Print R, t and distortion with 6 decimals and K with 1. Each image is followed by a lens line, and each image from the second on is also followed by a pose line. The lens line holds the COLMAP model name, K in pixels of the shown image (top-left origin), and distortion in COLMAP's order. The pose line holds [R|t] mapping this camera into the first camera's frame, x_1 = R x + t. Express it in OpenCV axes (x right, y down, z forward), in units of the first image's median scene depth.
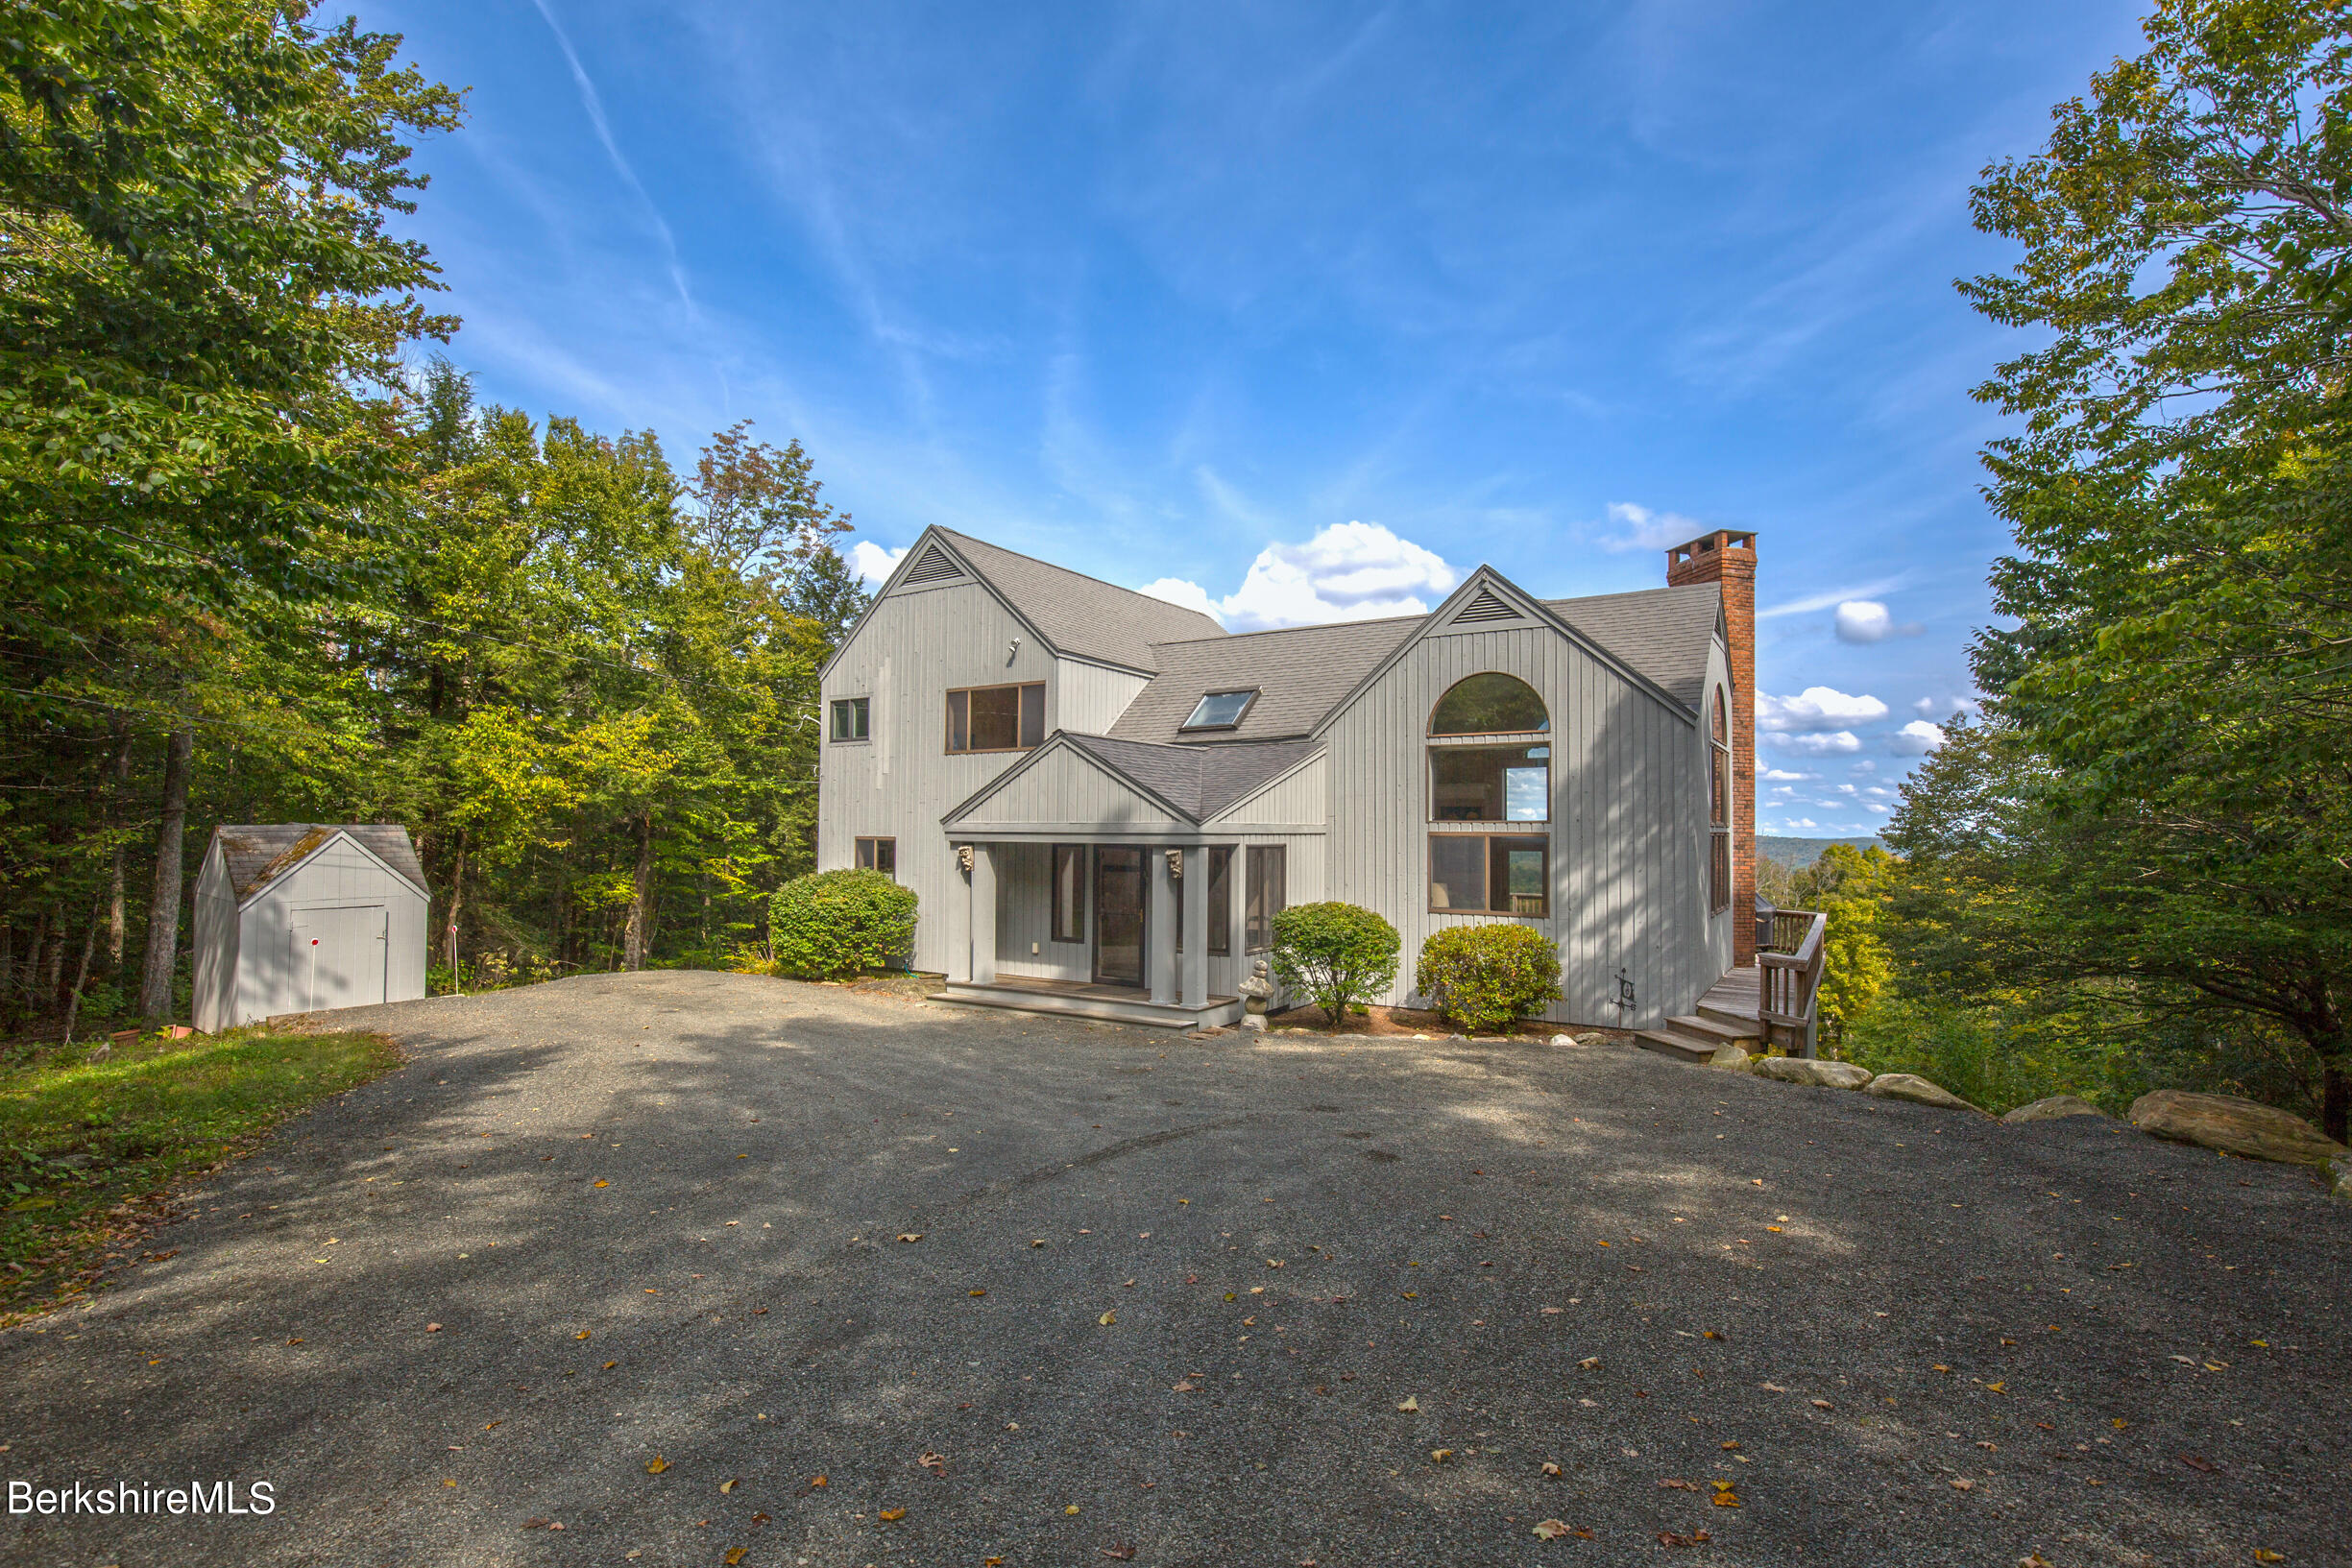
lens RADIAL K [[1079.7, 0, 1179.6], [0, 1079.7, 790.1], [0, 0, 1]] dist [-0.038285, 0.008309]
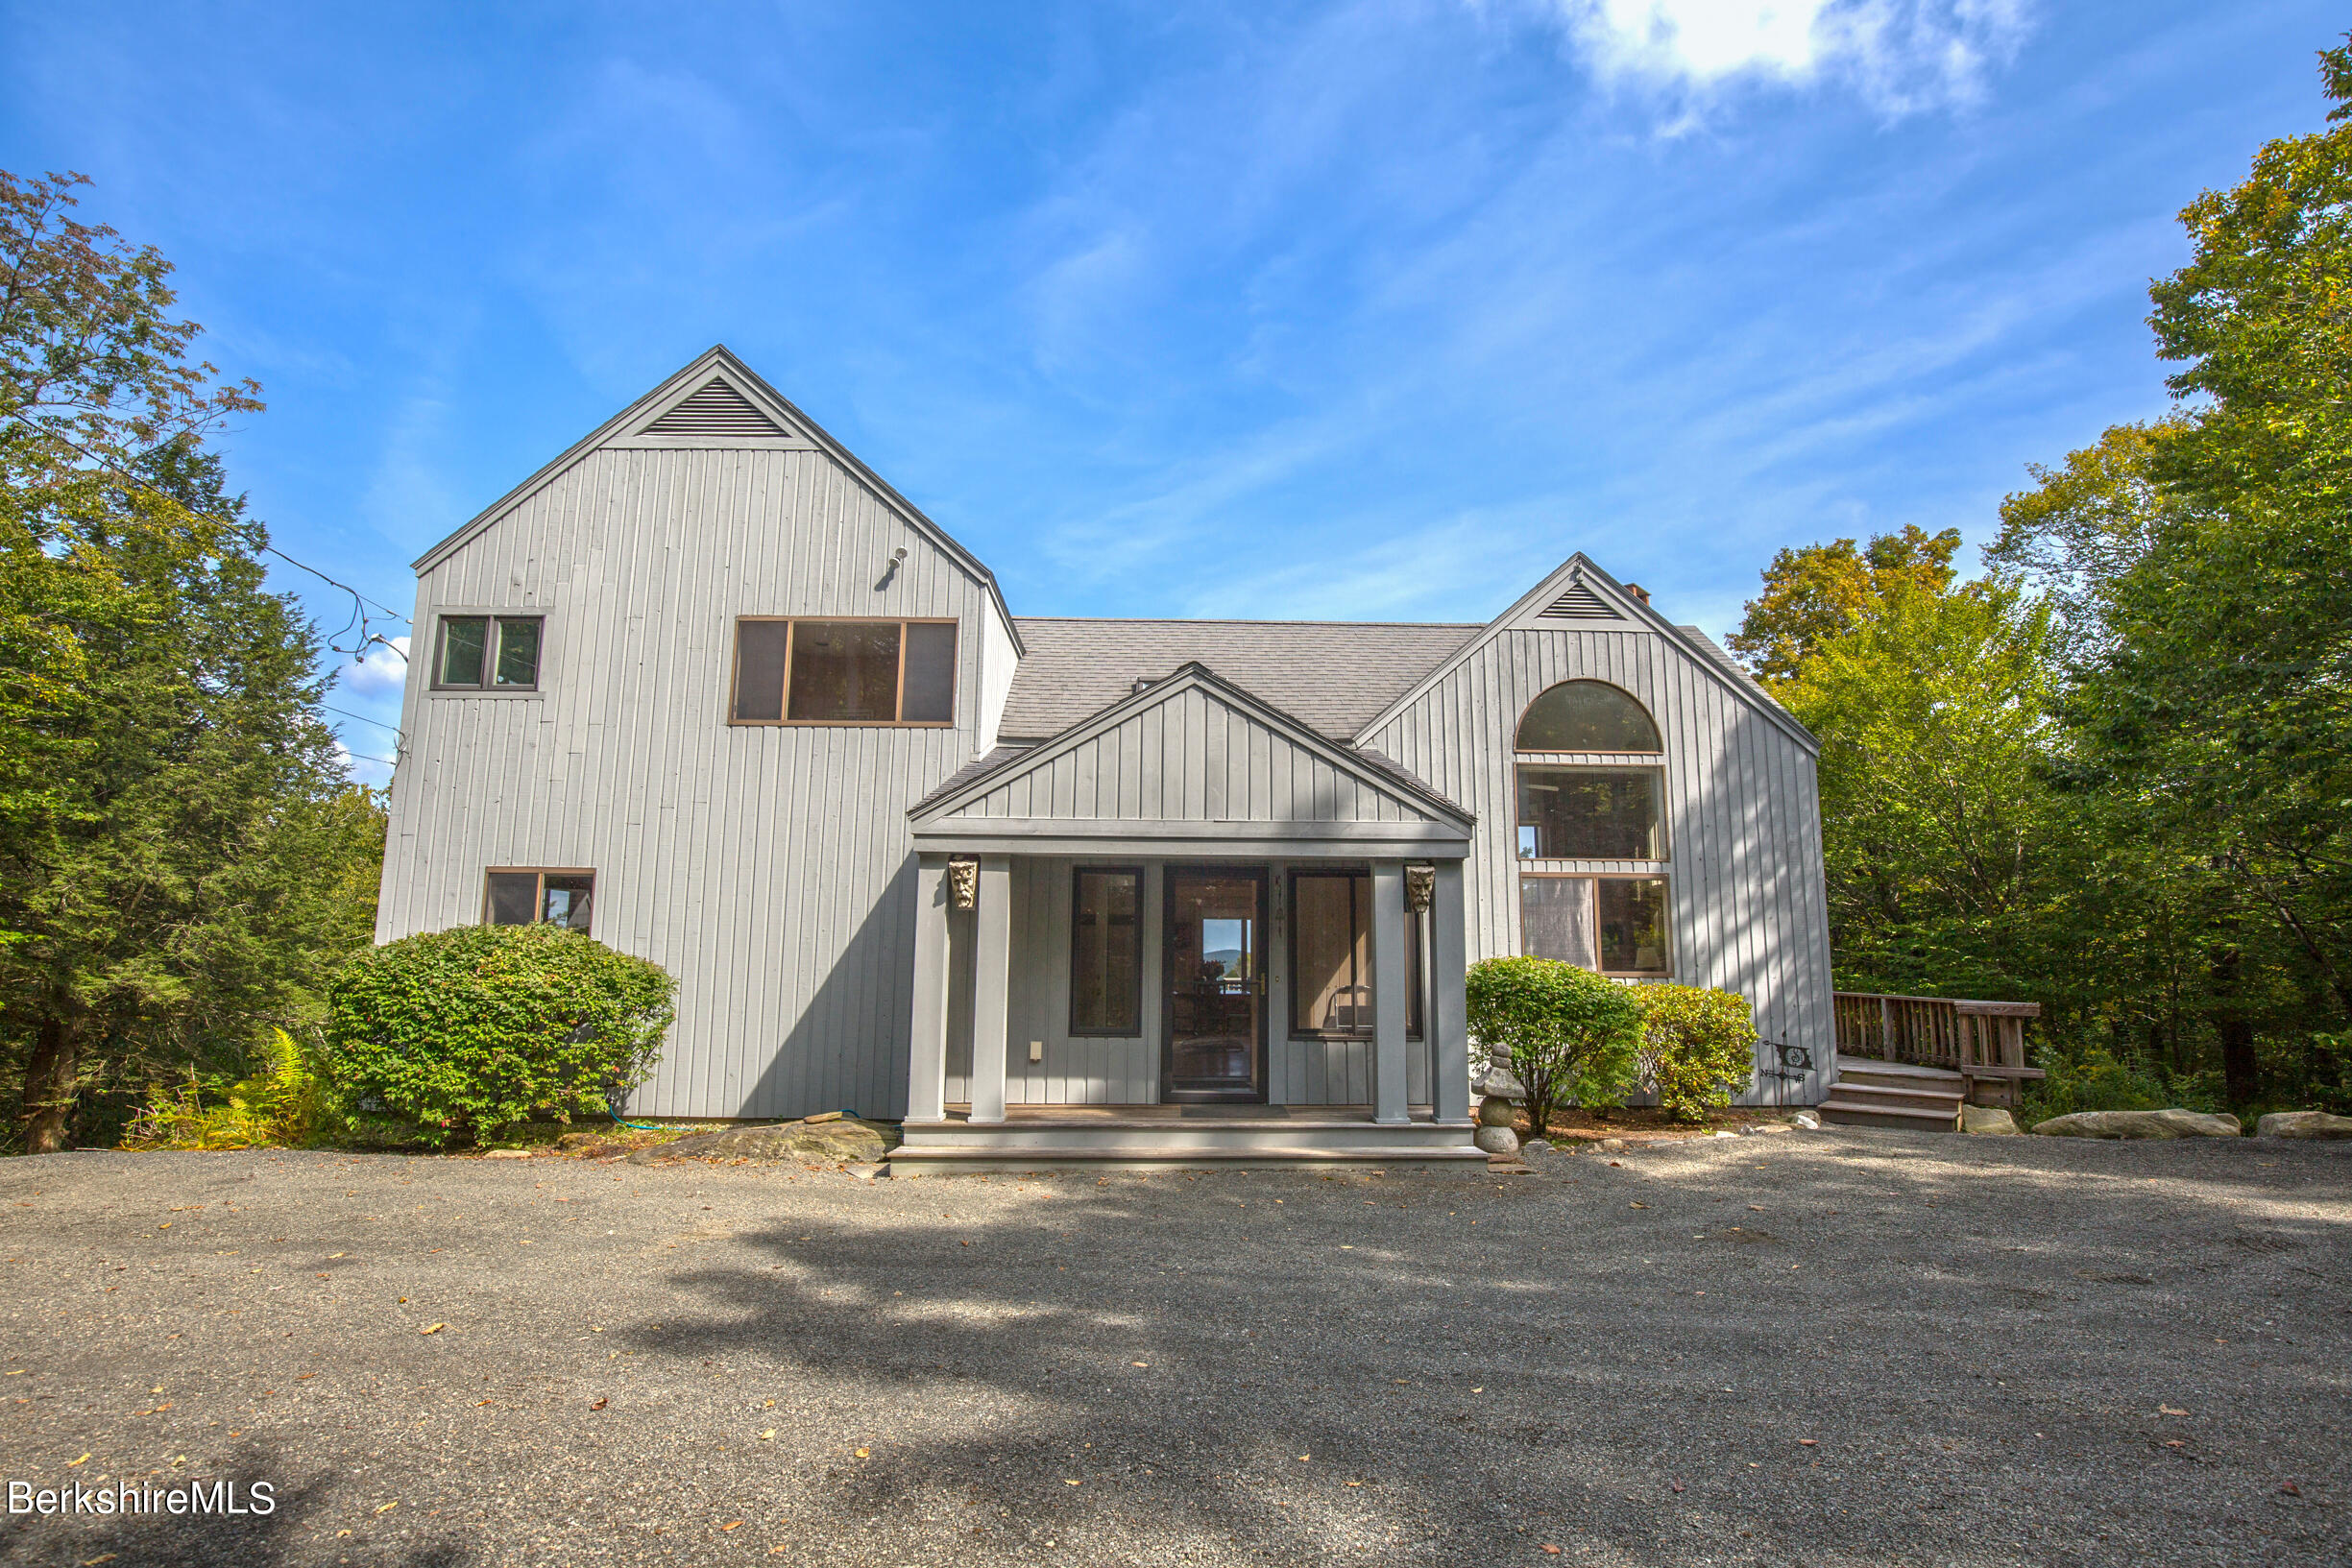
lens RADIAL K [[1079.7, 0, 1175.2], [0, 1079.7, 788.4], [0, 0, 1]] dist [-0.038285, 0.008309]
pose [[0.830324, 0.085815, 0.550635, -0.408248], [-0.024952, 0.992807, -0.117101, 0.075708], [-0.556723, 0.083492, 0.826492, 0.490157]]
